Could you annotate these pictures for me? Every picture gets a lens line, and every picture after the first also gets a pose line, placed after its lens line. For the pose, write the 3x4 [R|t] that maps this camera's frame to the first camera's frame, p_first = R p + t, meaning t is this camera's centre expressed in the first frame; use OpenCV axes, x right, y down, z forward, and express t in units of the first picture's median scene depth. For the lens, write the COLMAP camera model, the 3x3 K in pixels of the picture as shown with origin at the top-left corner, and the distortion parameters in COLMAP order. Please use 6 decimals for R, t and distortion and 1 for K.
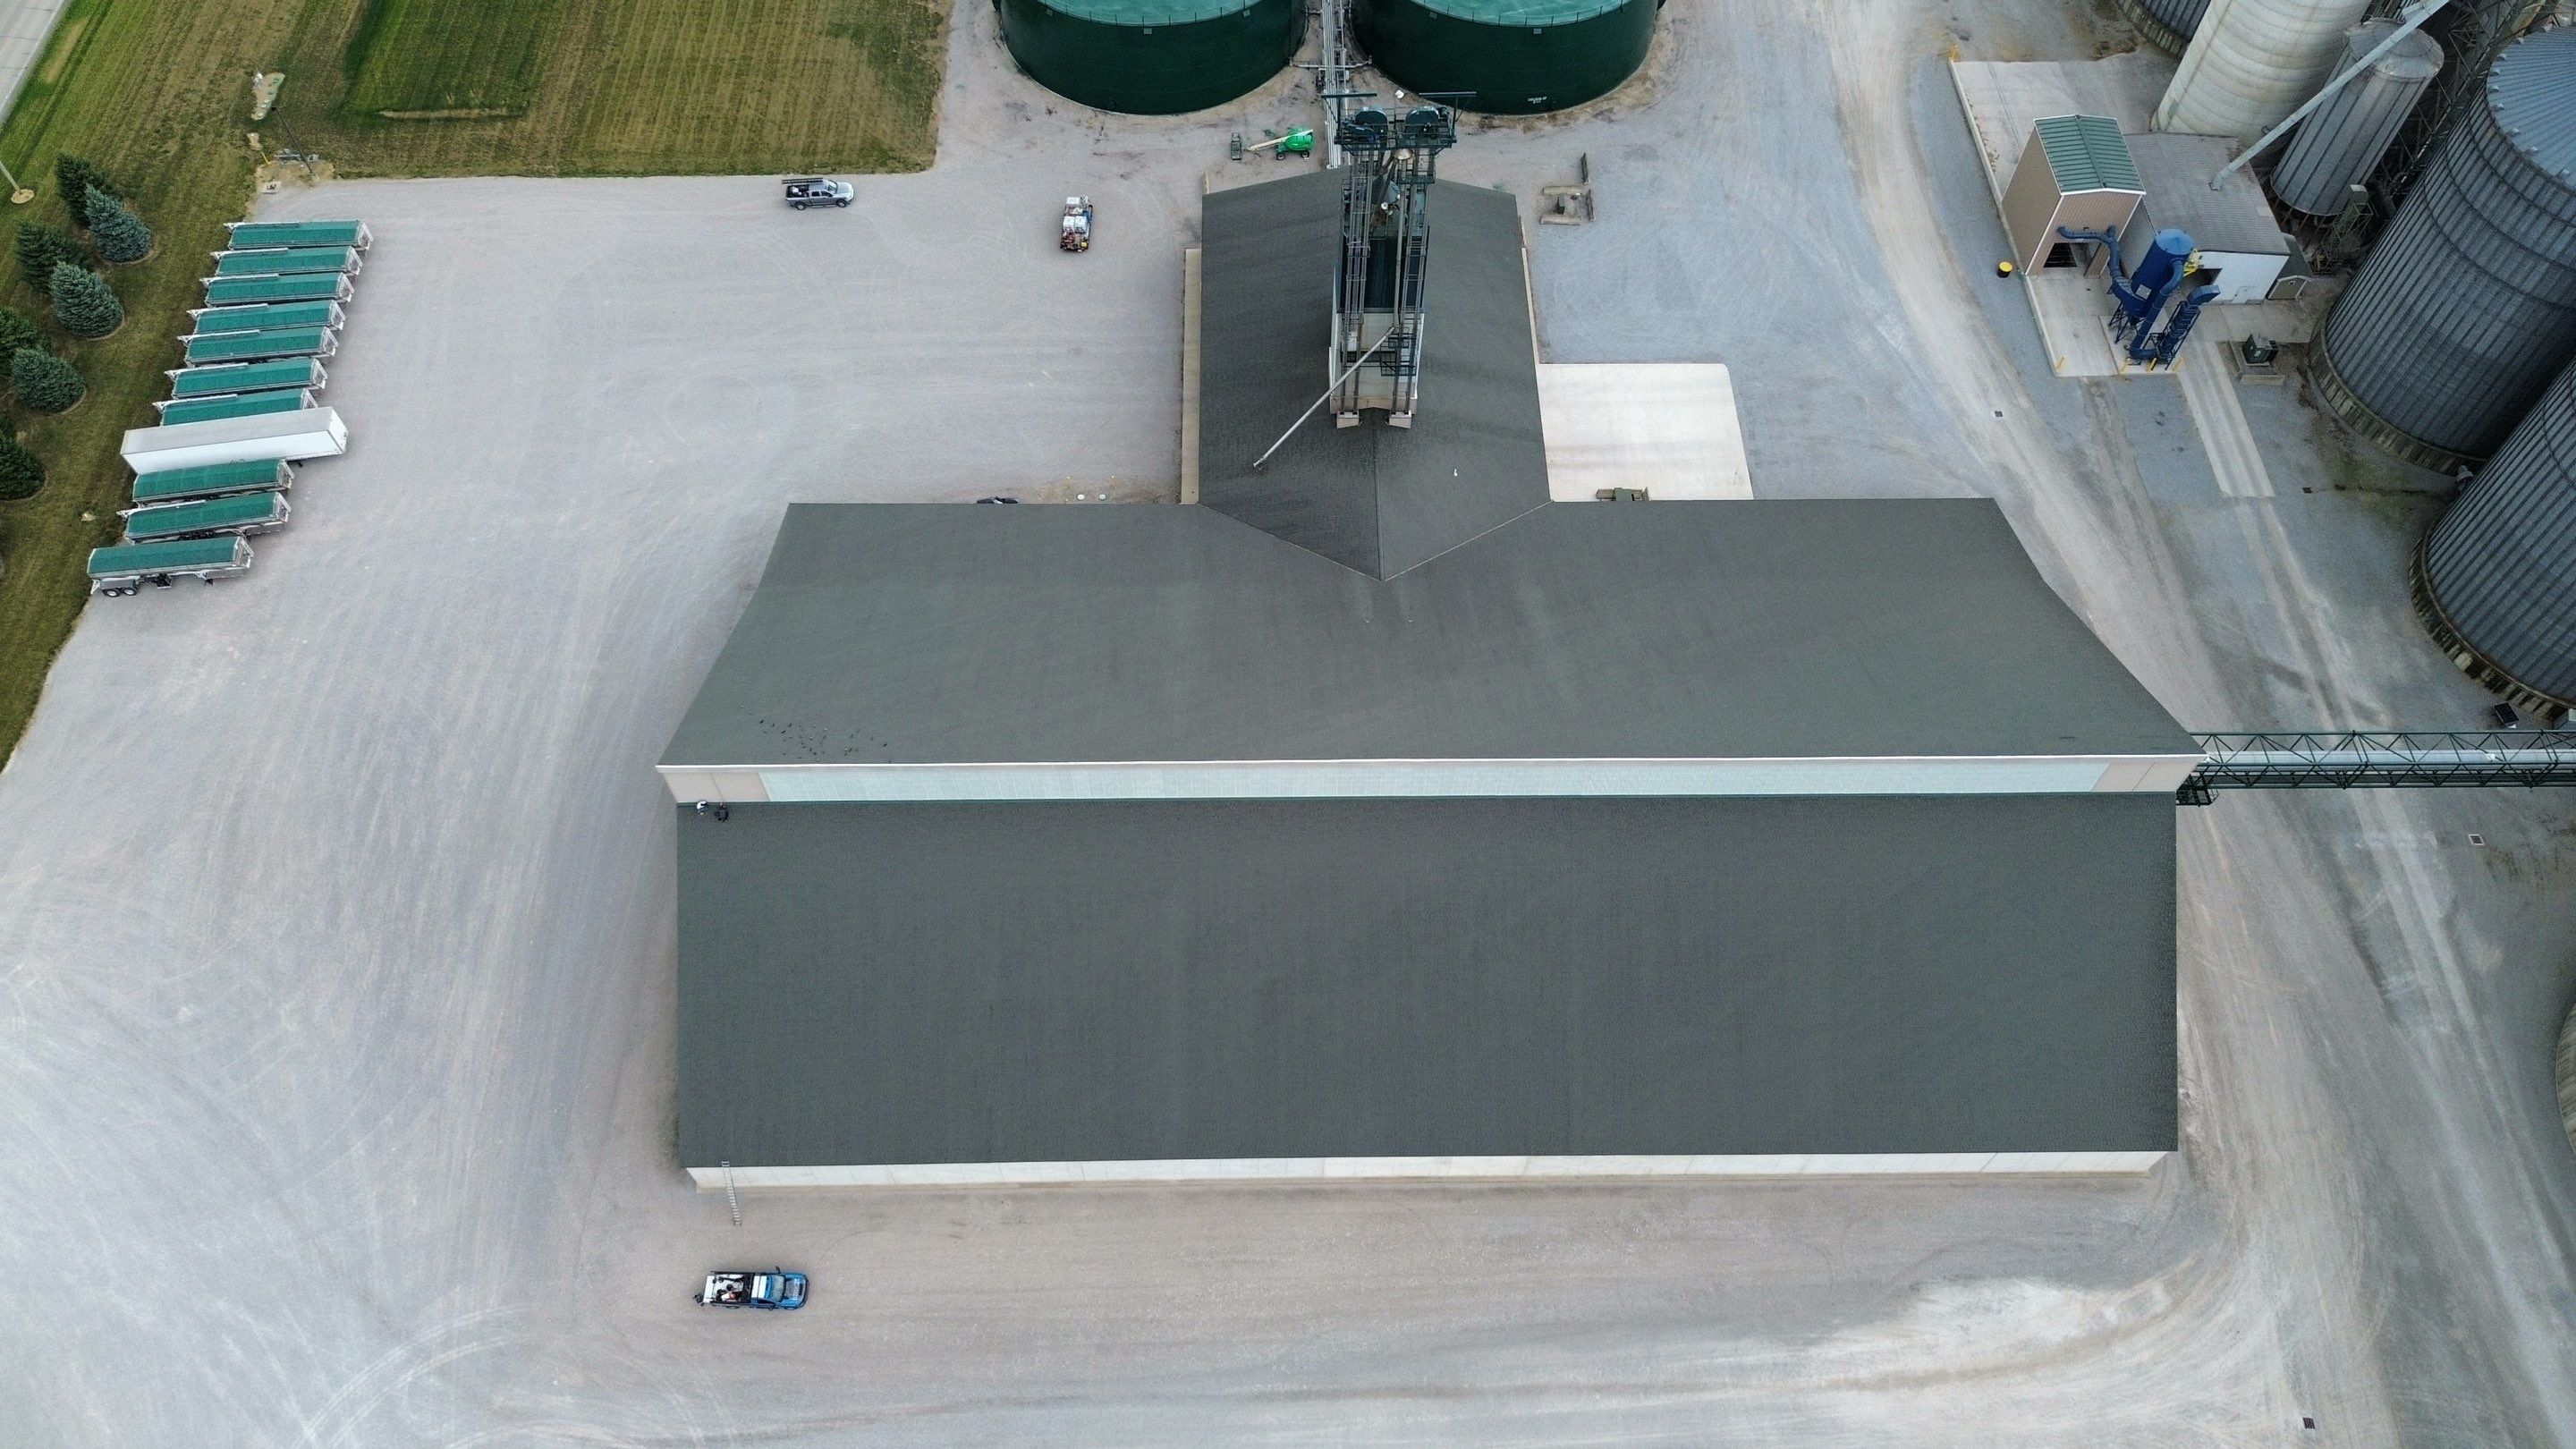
lens RADIAL K [[1848.1, 0, 1288.0], [0, 1848.1, 724.5], [0, 0, 1]] dist [0.045141, -0.045740]
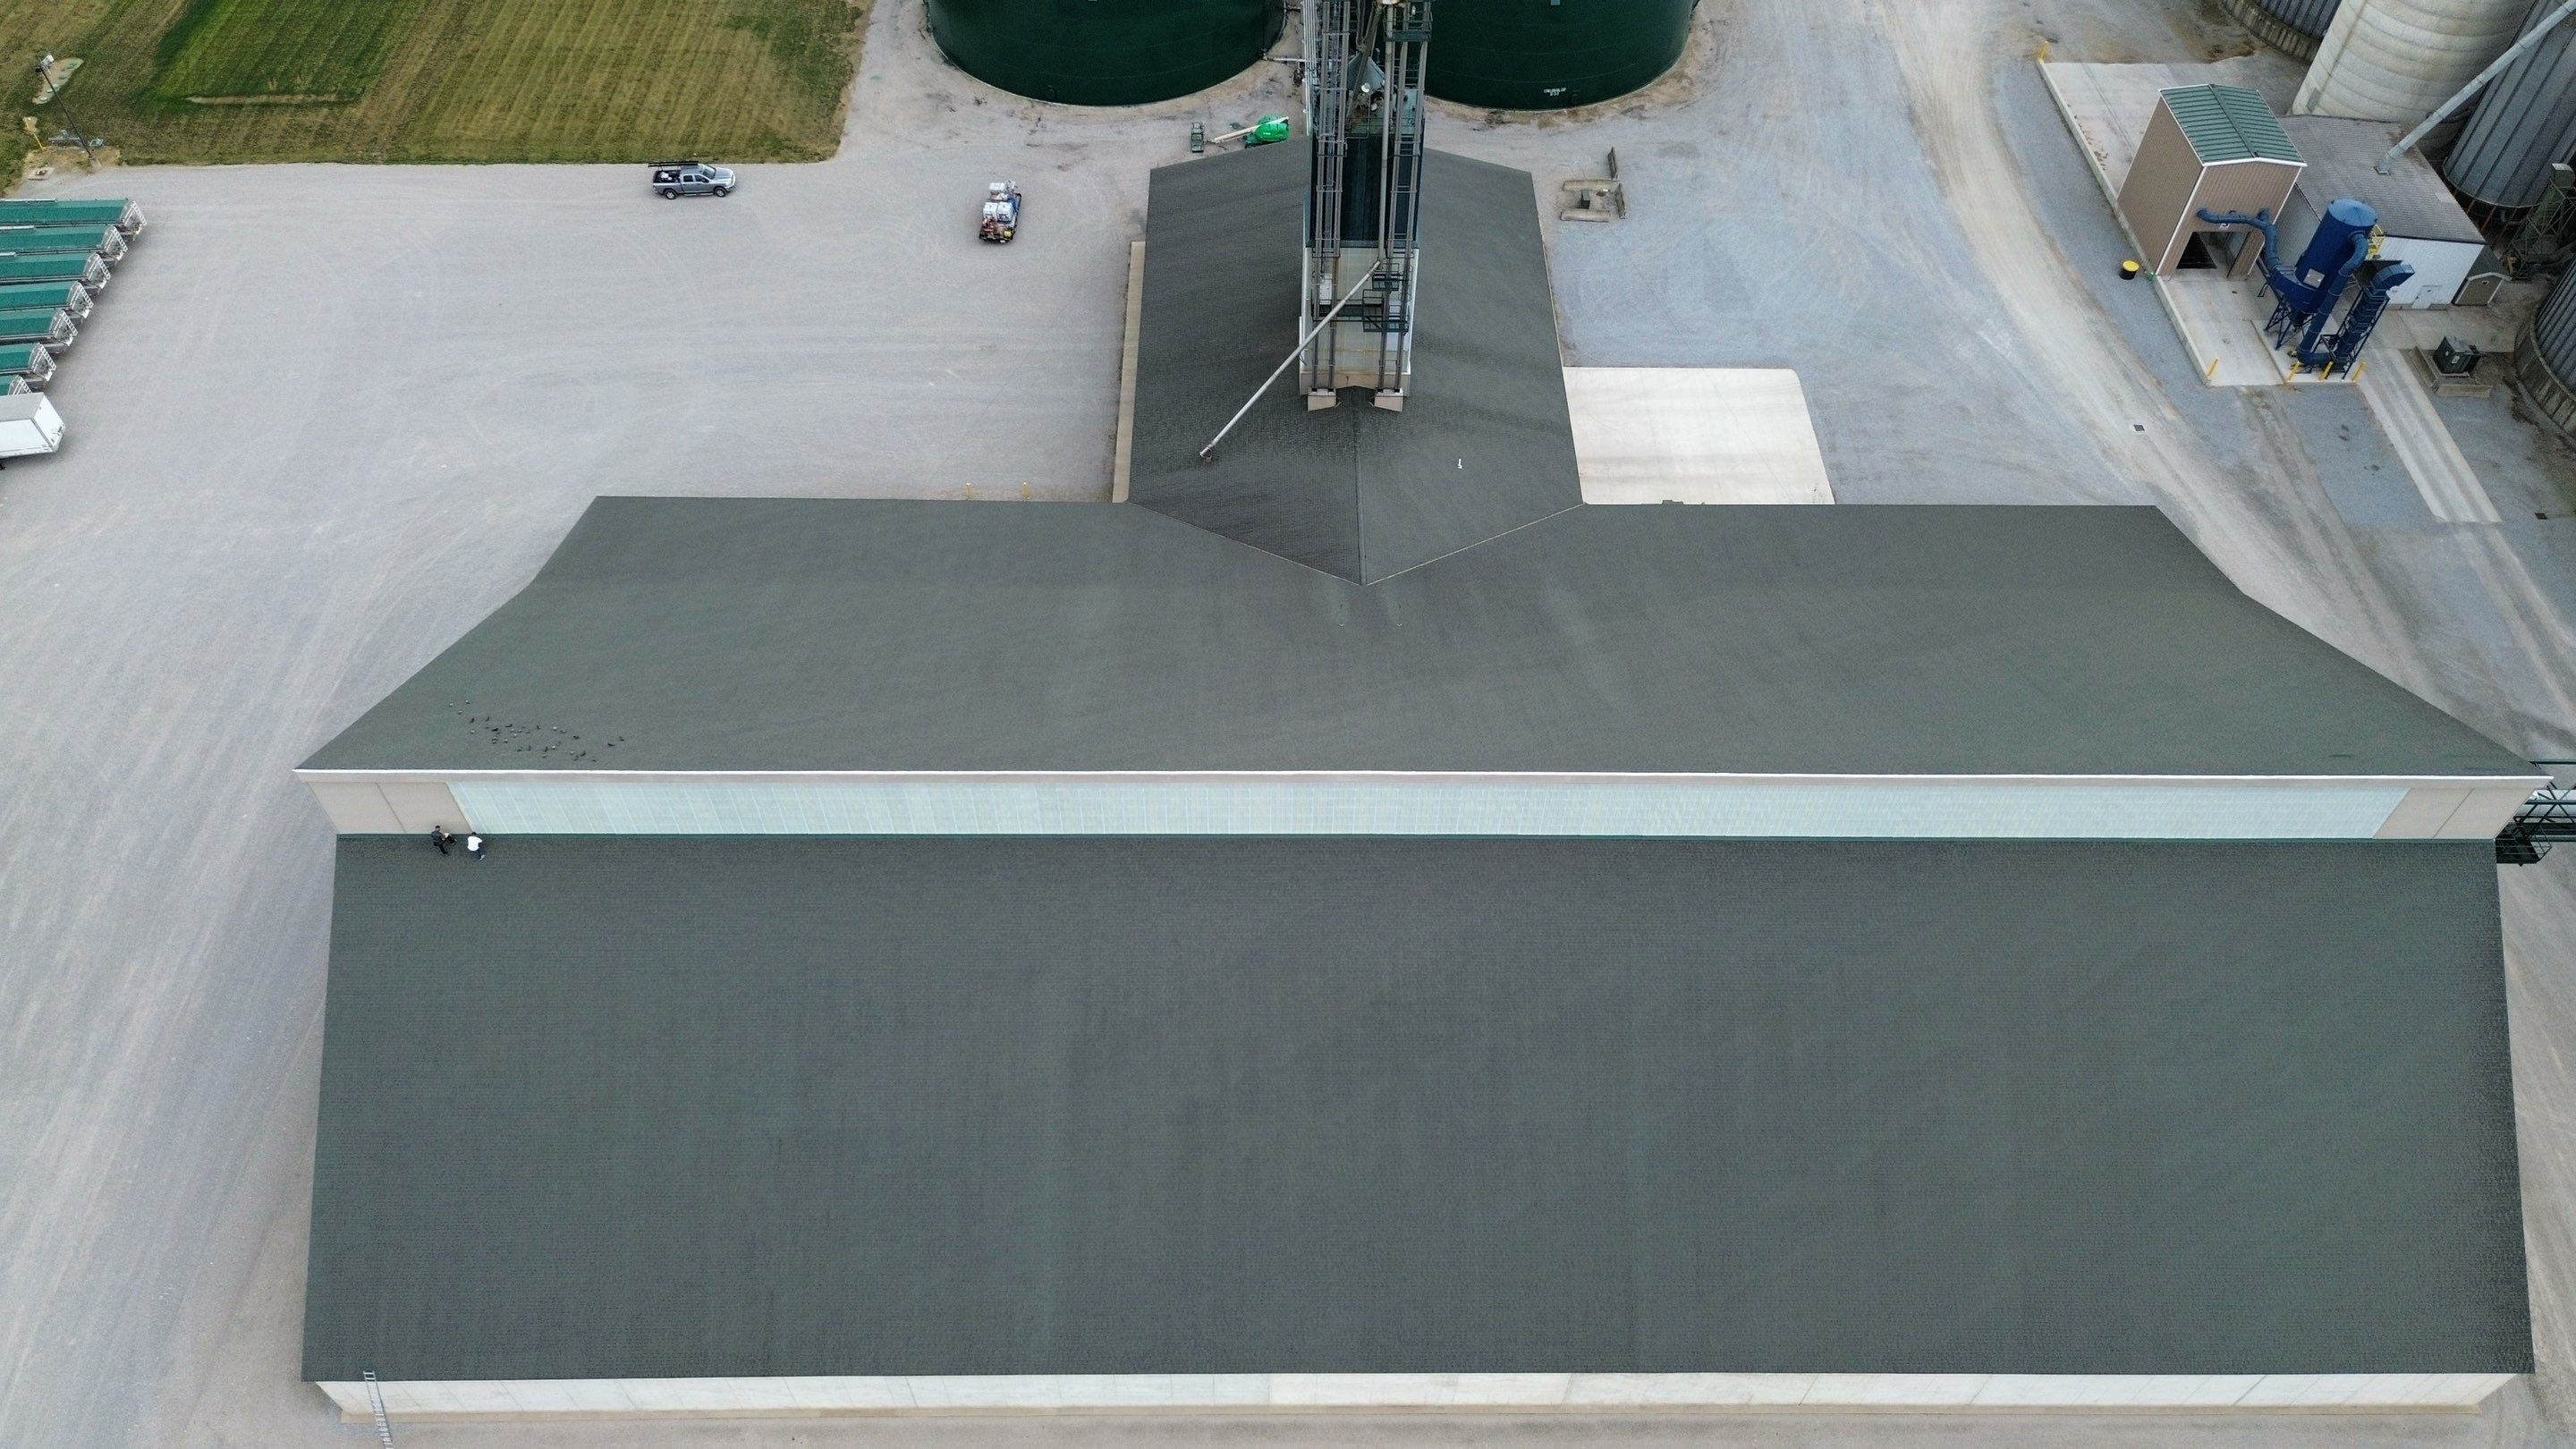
lens RADIAL K [[1848.1, 0, 1288.0], [0, 1848.1, 724.5], [0, 0, 1]] dist [0.045141, -0.045740]
pose [[0.999971, 0.006351, -0.004320, 0.020163], [-0.006827, 0.992635, -0.120947, 0.058776], [0.003520, 0.120973, 0.992650, 0.217466]]
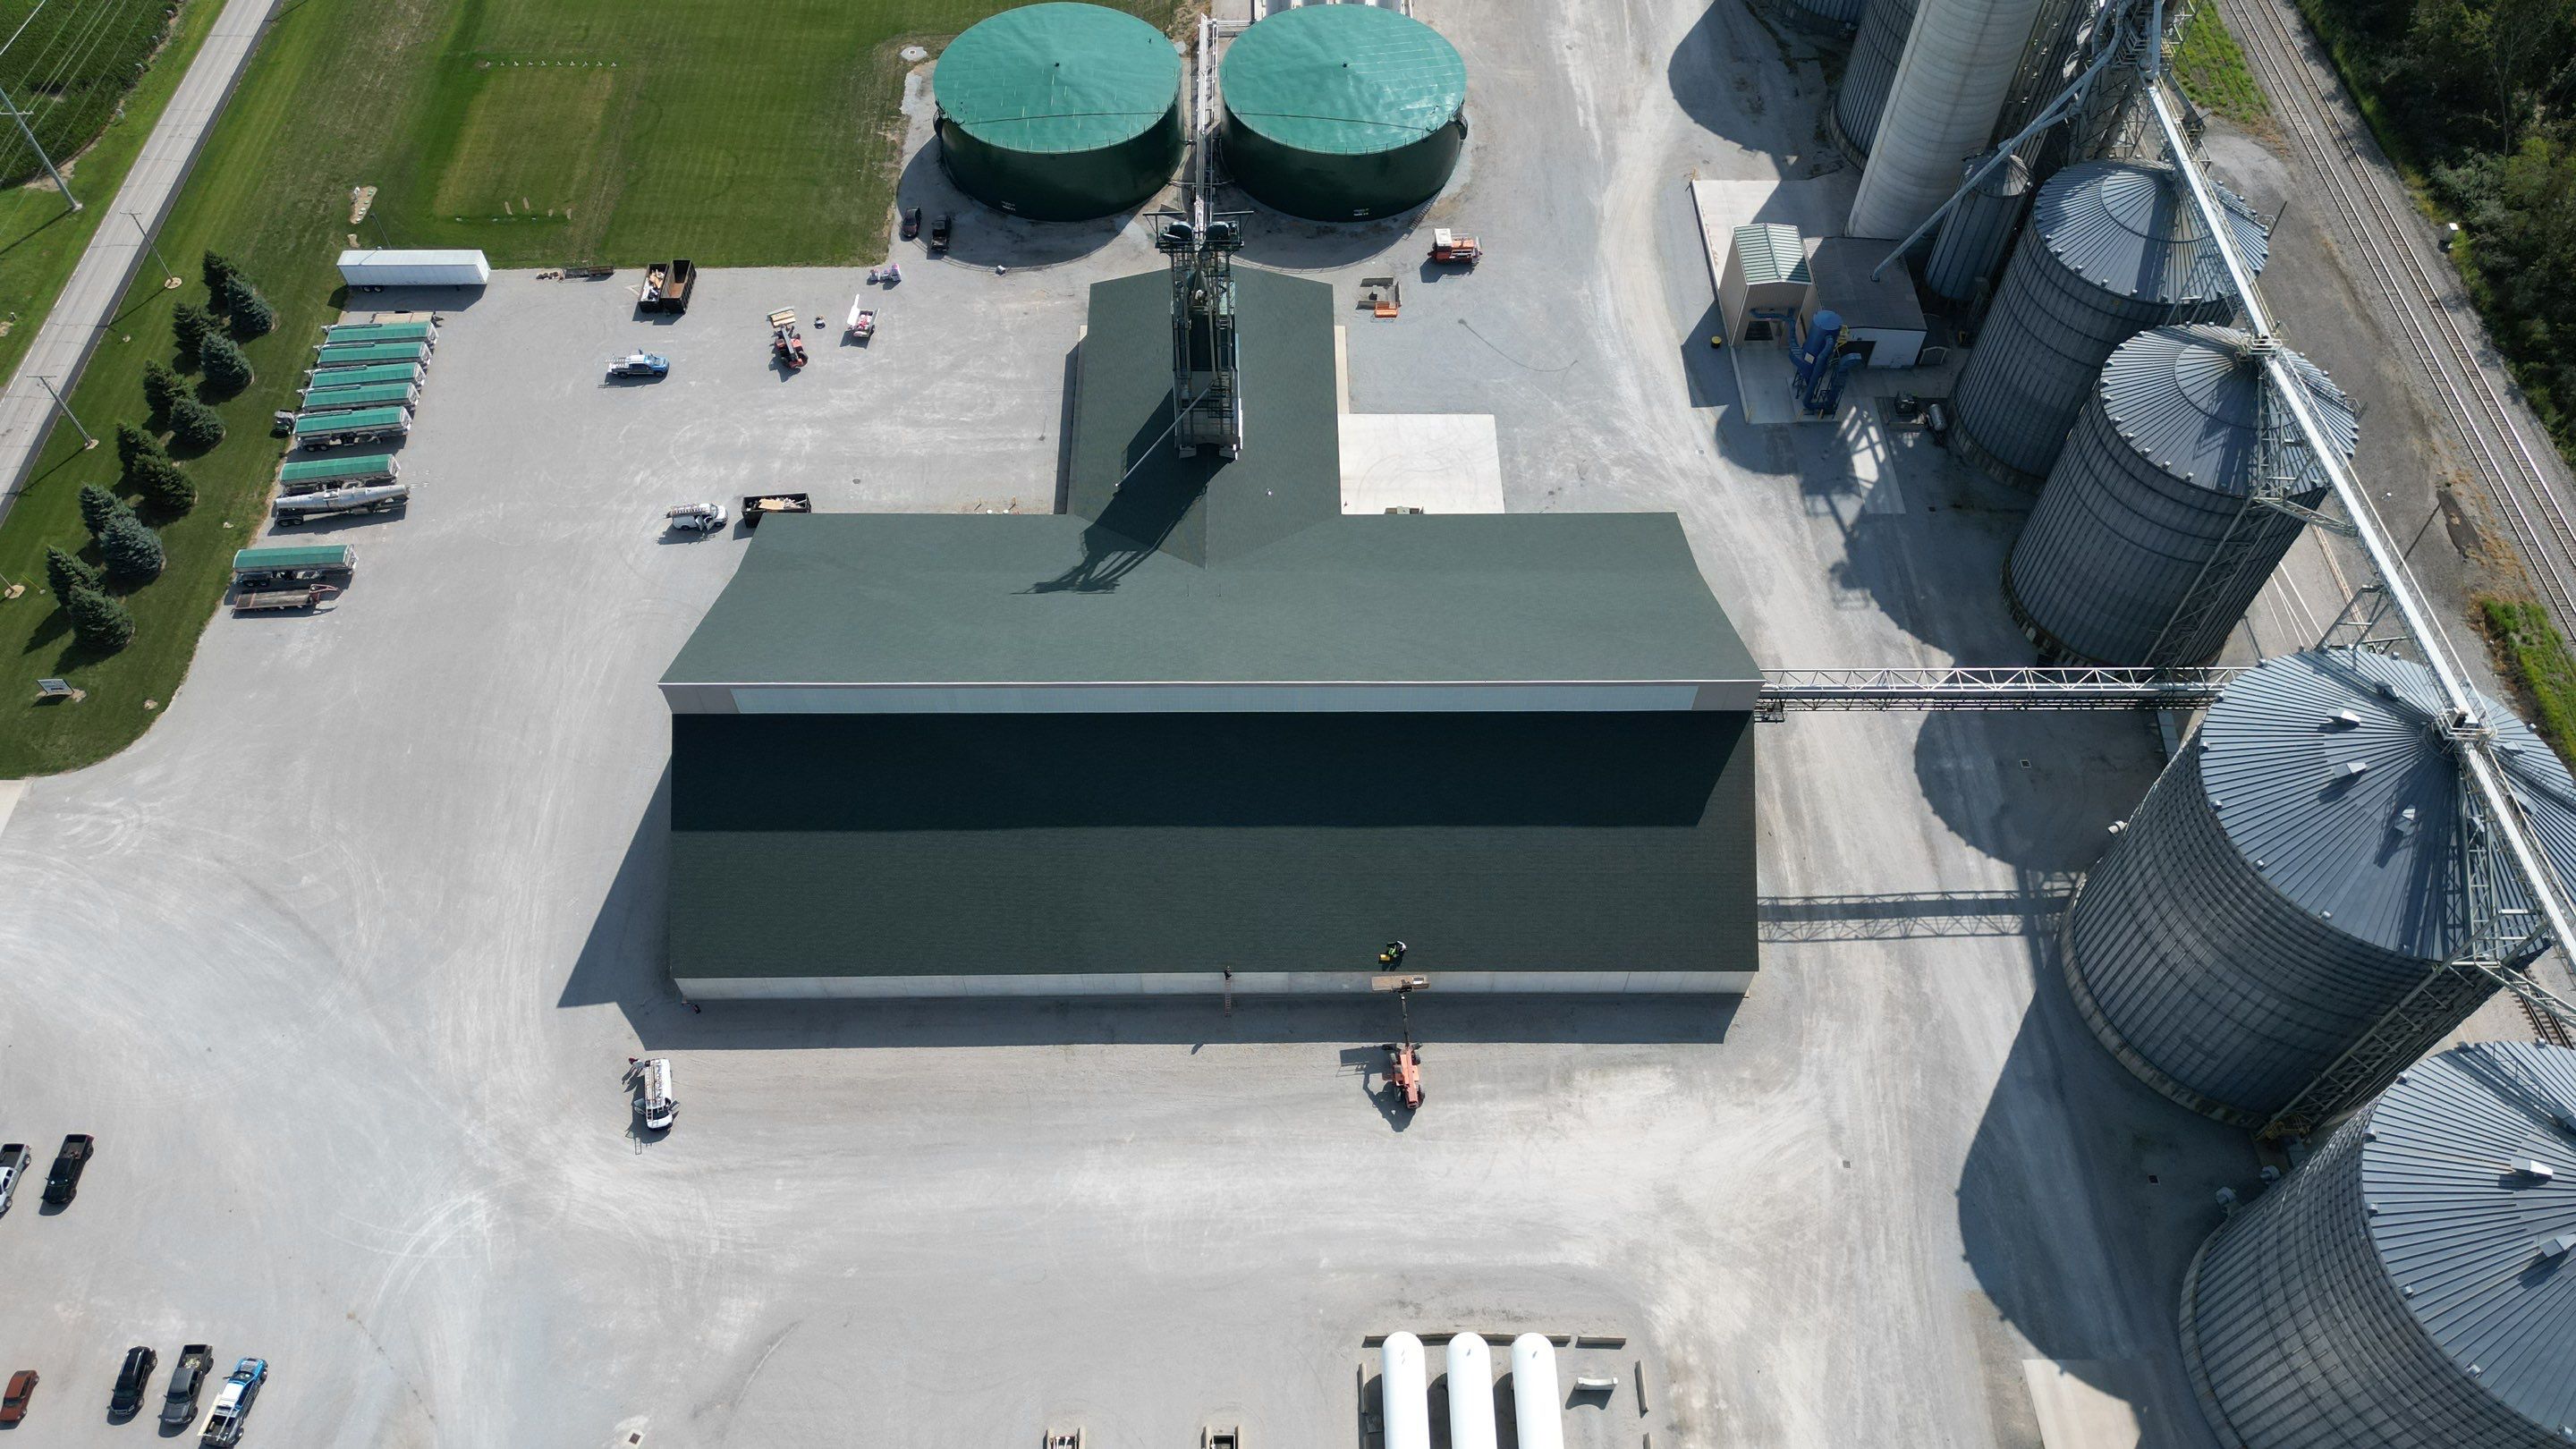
lens RADIAL K [[1826.0, 0, 1288.0], [0, 1826.0, 724.5], [0, 0, 1]] dist [0.069378, -0.086144]
pose [[0.999993, 0.001632, -0.003435, 0.098257], [-0.001780, 0.999053, -0.043481, 0.078456], [0.003361, 0.043486, 0.999048, -0.269040]]
